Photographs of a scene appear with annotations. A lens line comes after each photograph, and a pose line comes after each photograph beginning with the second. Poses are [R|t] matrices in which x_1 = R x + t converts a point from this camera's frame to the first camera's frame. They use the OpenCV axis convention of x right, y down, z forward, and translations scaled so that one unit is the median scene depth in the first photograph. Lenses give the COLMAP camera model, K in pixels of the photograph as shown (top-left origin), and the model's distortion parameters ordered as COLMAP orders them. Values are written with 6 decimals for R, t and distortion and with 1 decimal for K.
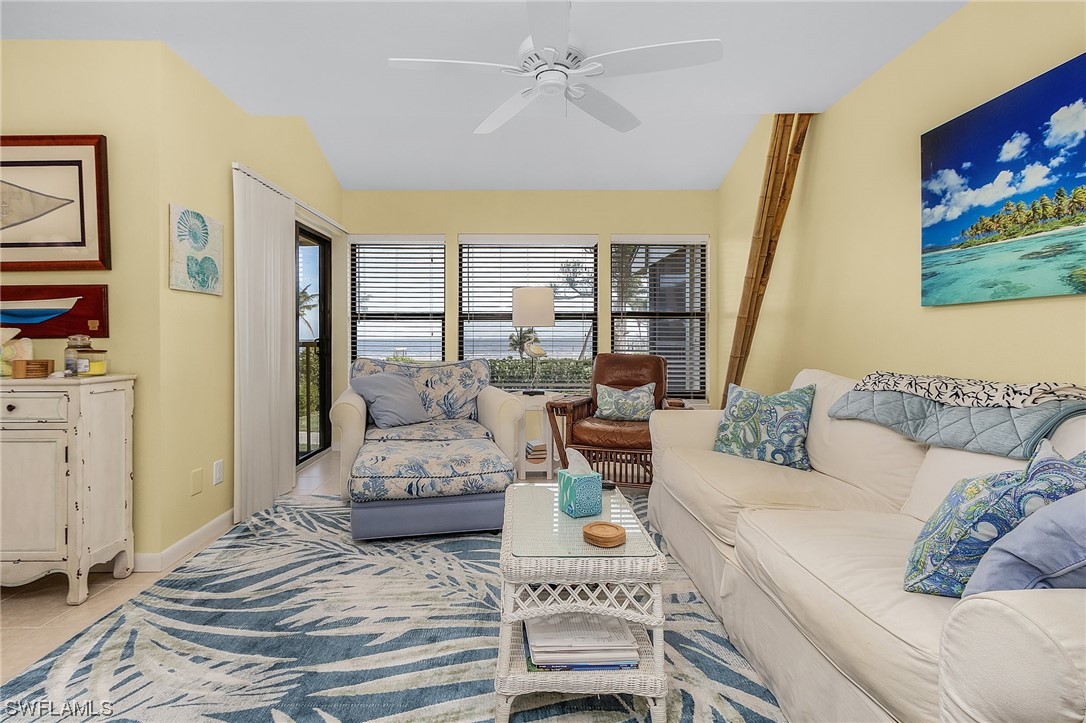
lens RADIAL K [[512.5, 0, 512.8], [0, 512.5, 338.4], [0, 0, 1]] dist [0.005029, -0.001456]
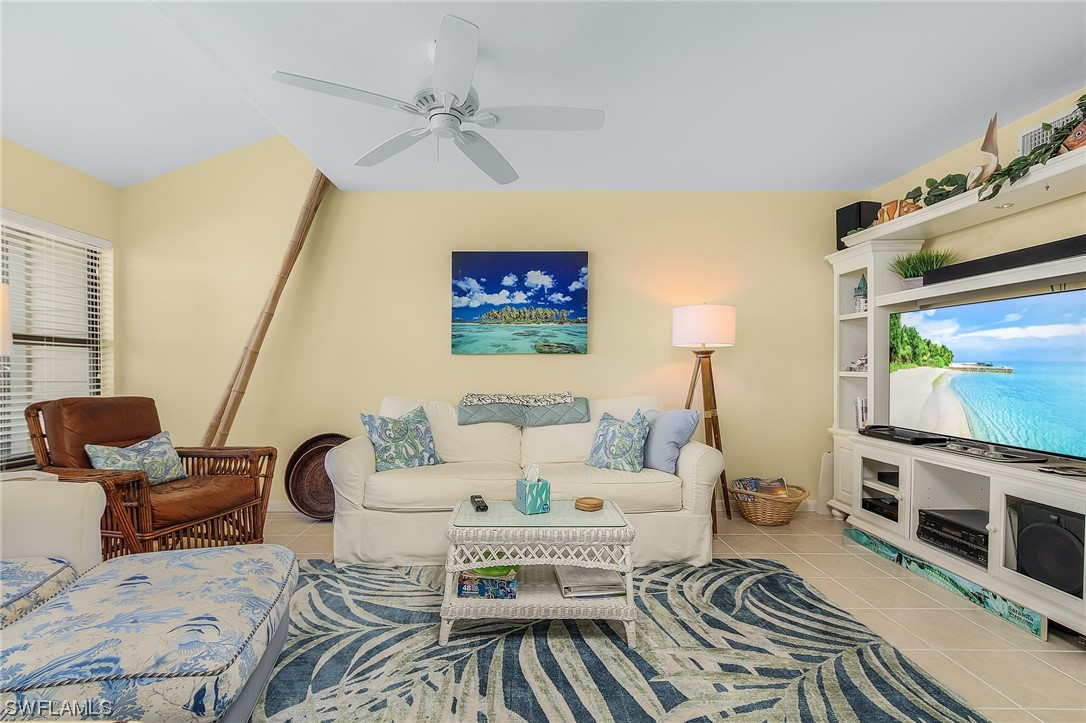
lens RADIAL K [[512.5, 0, 517.0], [0, 512.5, 384.2], [0, 0, 1]] dist [0.005029, -0.001456]
pose [[-0.020892, -0.027892, 0.999393, -0.874981], [0.000874, 0.999610, 0.027916, -0.010342], [-0.999781, 0.001456, -0.020859, 0.818271]]
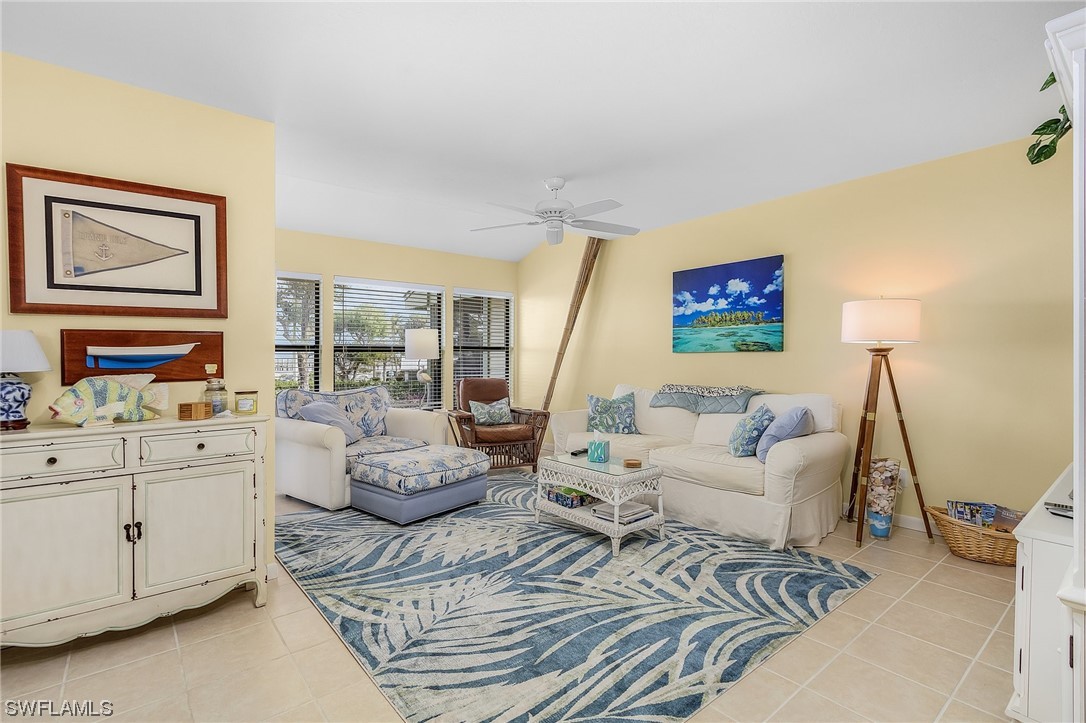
lens RADIAL K [[512.5, 0, 517.0], [0, 512.5, 365.5], [0, 0, 1]] dist [0.005029, -0.001456]
pose [[0.785598, -0.015611, 0.618540, -1.017564], [0.006052, 0.999828, 0.017548, -0.049473], [-0.618708, -0.010042, 0.785557, -0.266116]]
